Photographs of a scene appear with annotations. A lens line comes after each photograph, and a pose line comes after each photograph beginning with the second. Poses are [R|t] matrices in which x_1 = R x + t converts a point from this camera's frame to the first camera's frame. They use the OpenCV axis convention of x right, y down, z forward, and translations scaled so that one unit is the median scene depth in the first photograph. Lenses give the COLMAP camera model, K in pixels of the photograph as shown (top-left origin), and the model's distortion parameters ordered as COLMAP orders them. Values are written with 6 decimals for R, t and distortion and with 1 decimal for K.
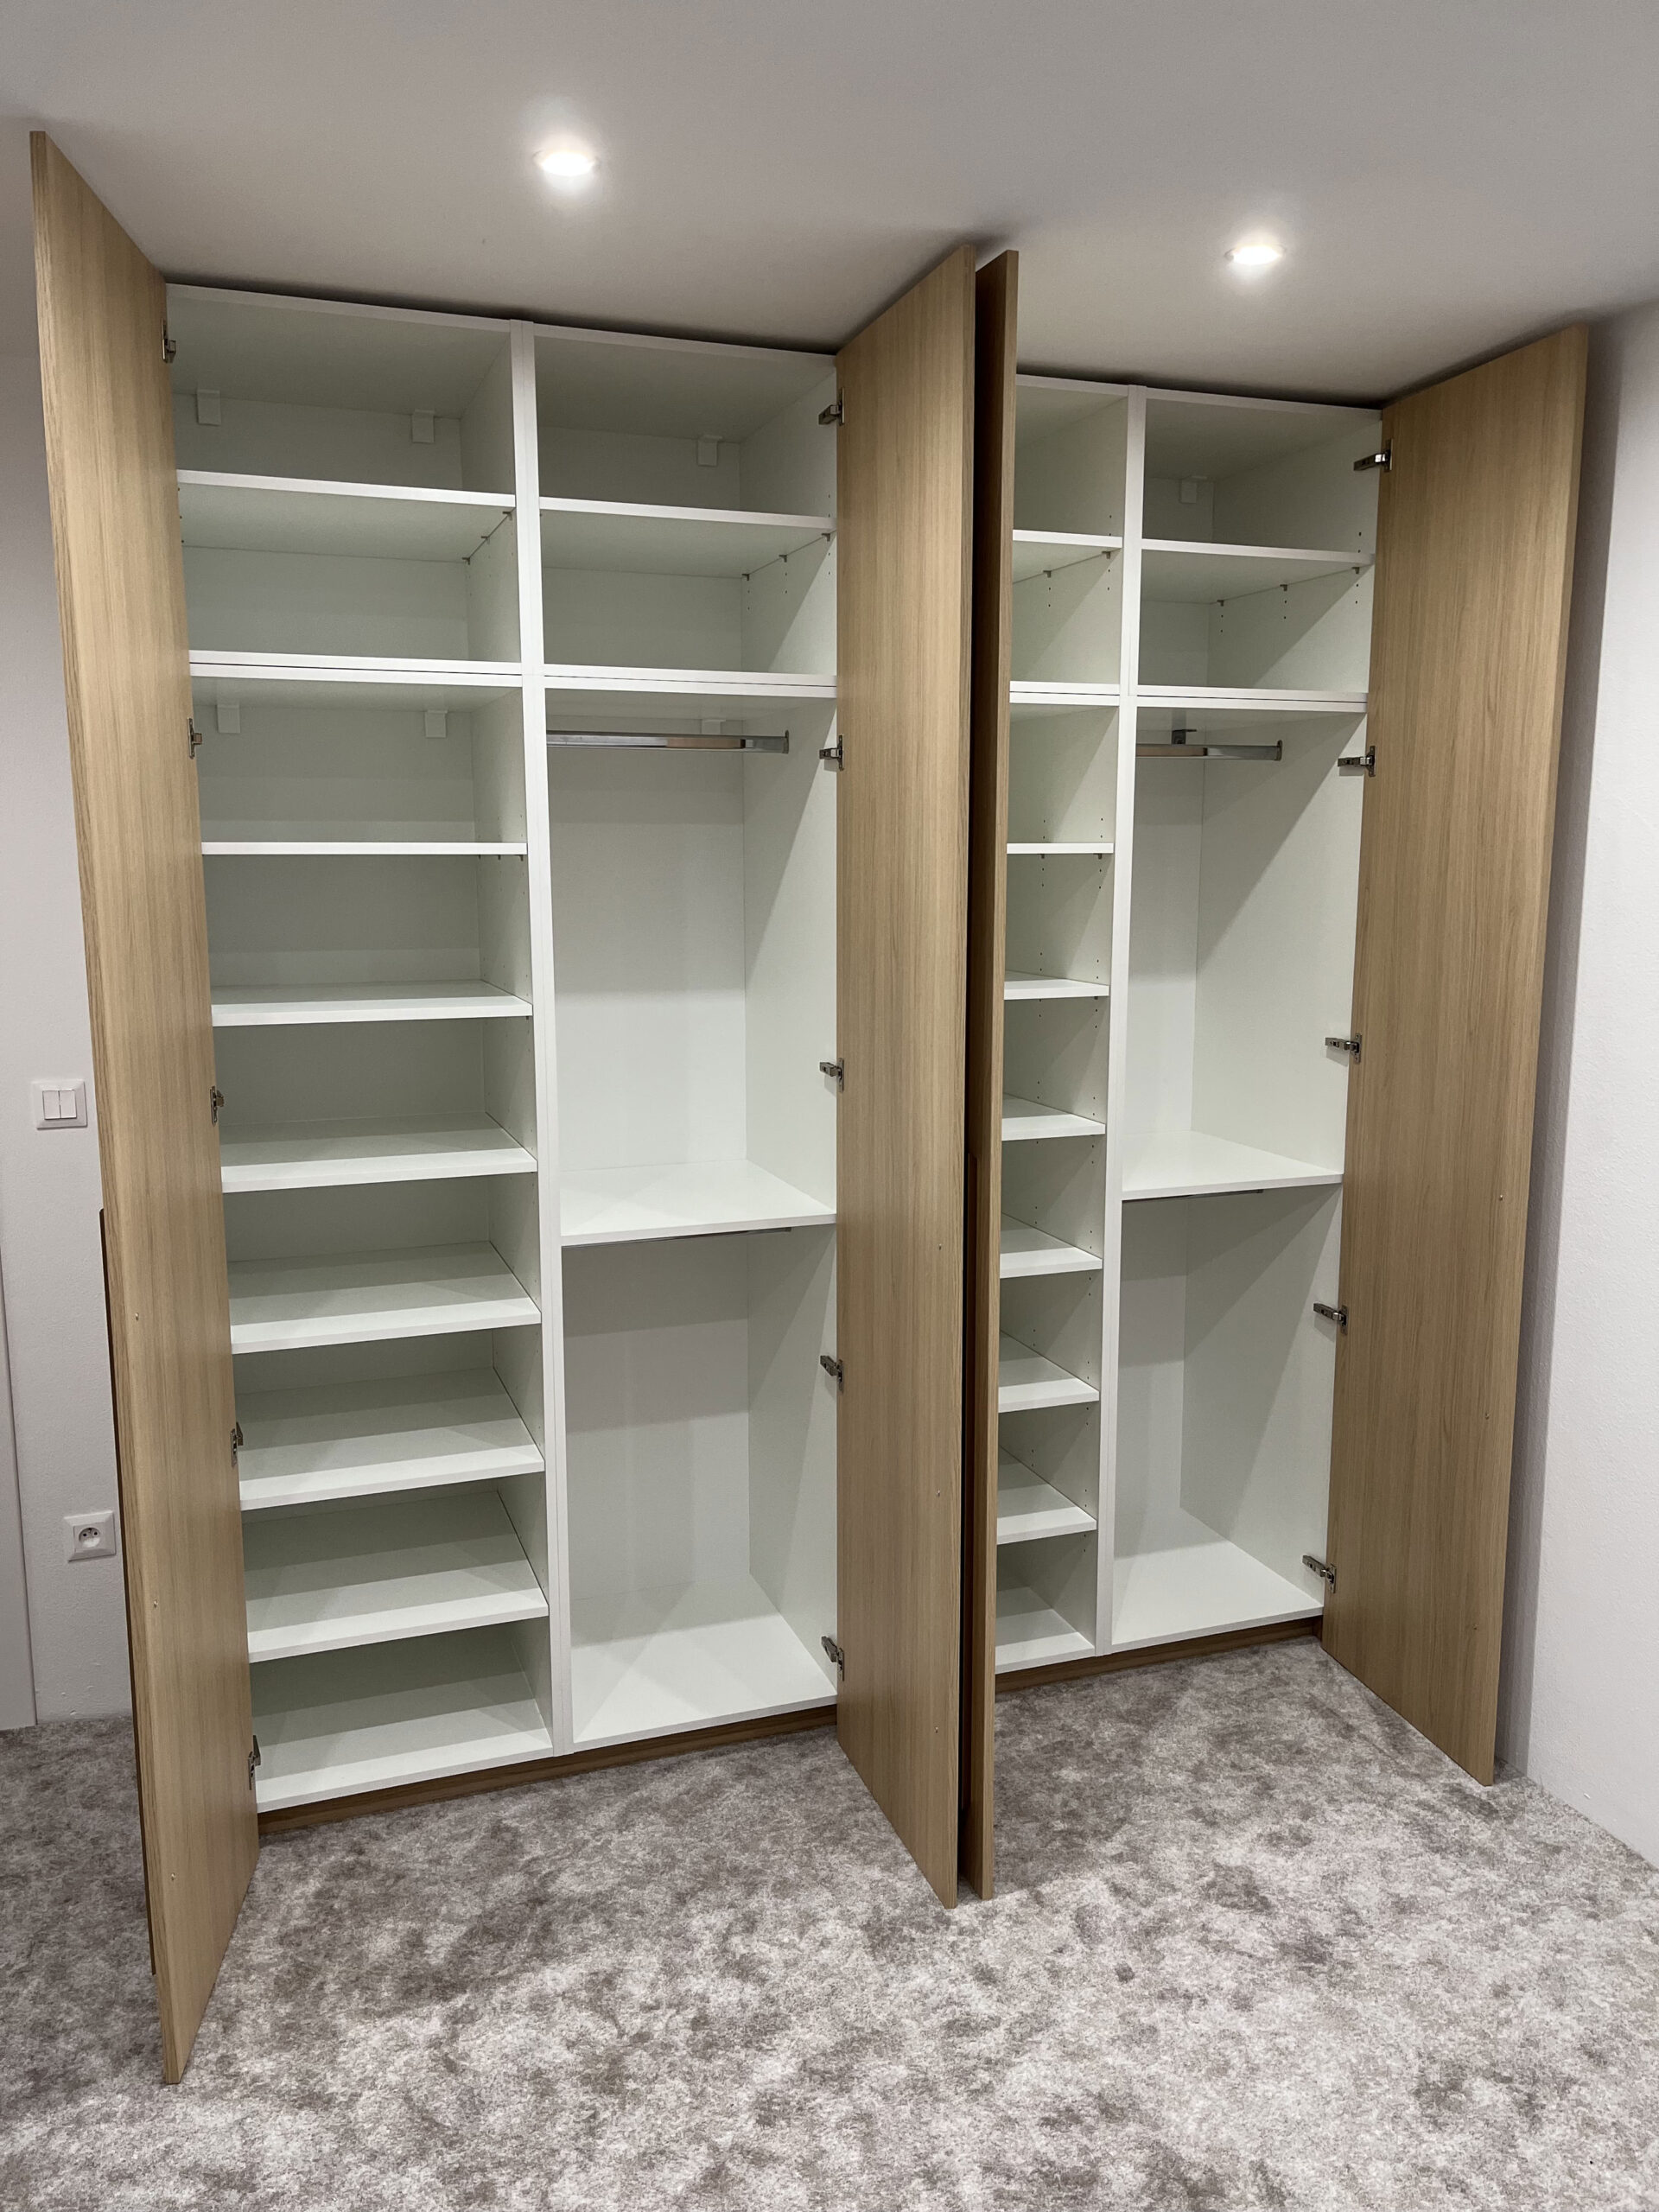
lens RADIAL K [[1653.4, 0, 829.5], [0, 1653.4, 1106.0], [0, 0, 1]] dist [0.062795, -0.070185]
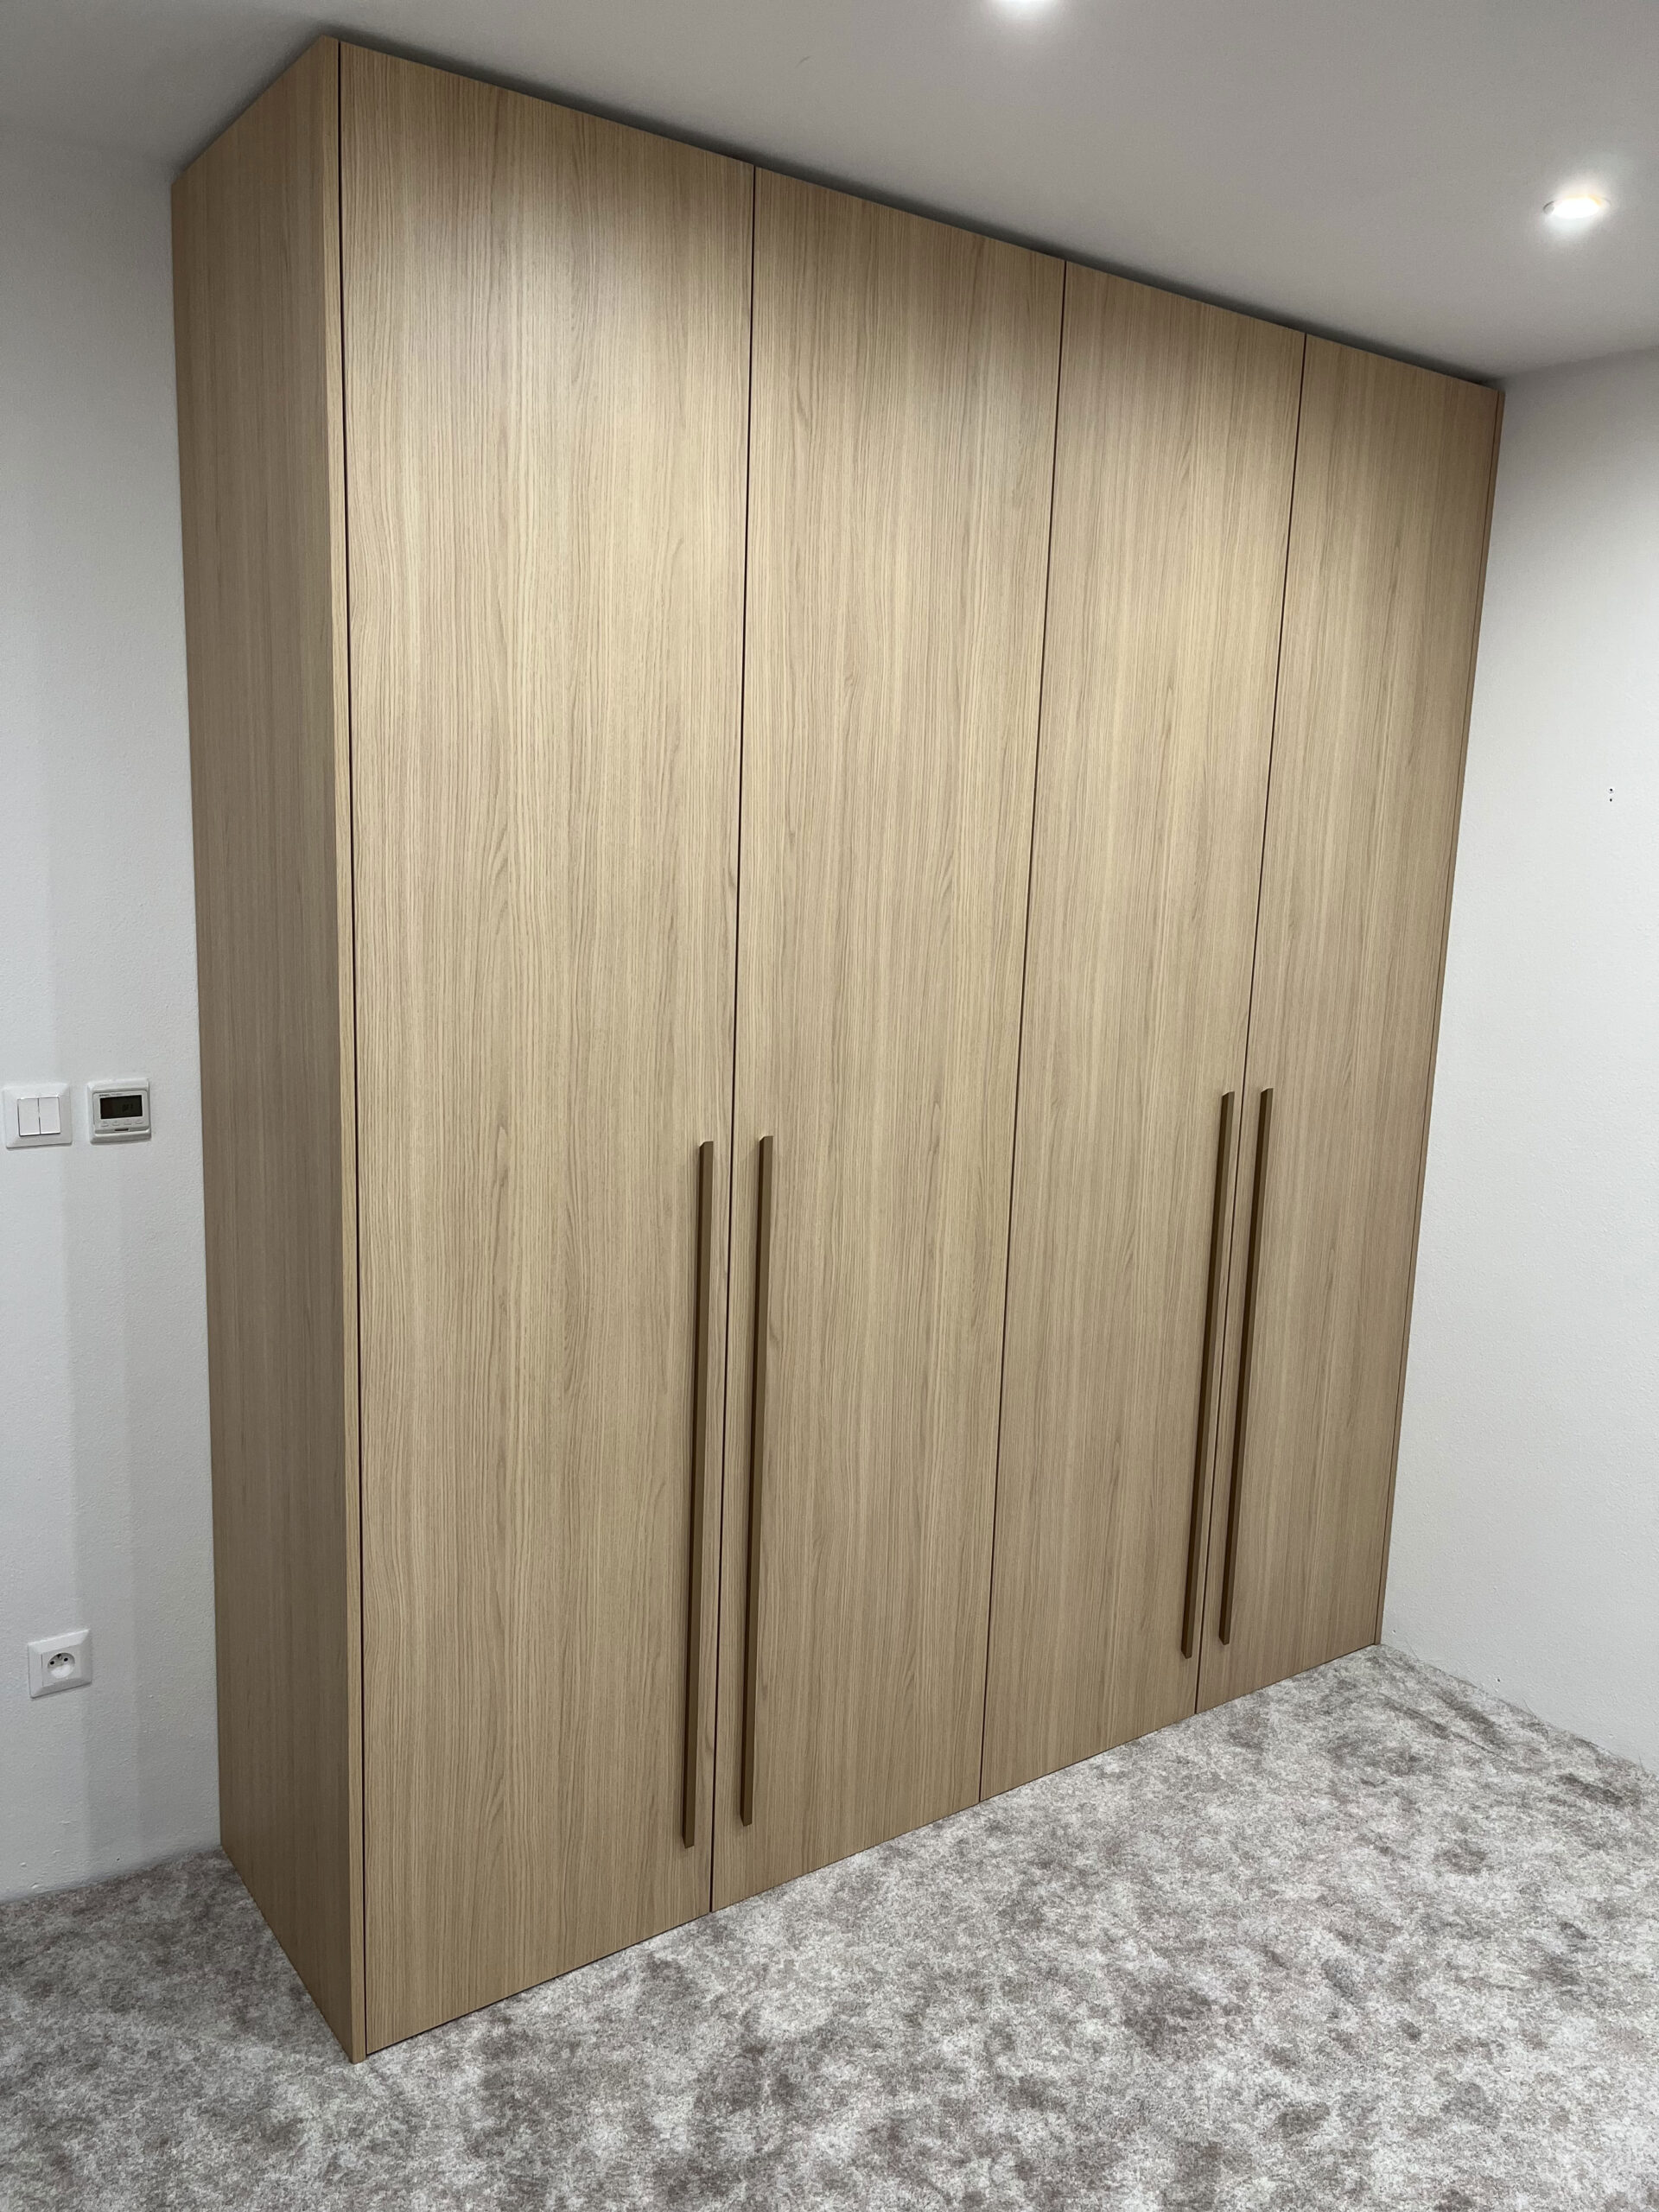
lens RADIAL K [[1650.3, 0, 801.4], [0, 1650.3, 1099.1], [0, 0, 1]] dist [0.093449, -0.129279]
pose [[0.962305, -0.010061, 0.271788, -0.389319], [0.005637, 0.999839, 0.017051, -0.023966], [-0.271916, -0.014876, 0.962206, 0.183238]]
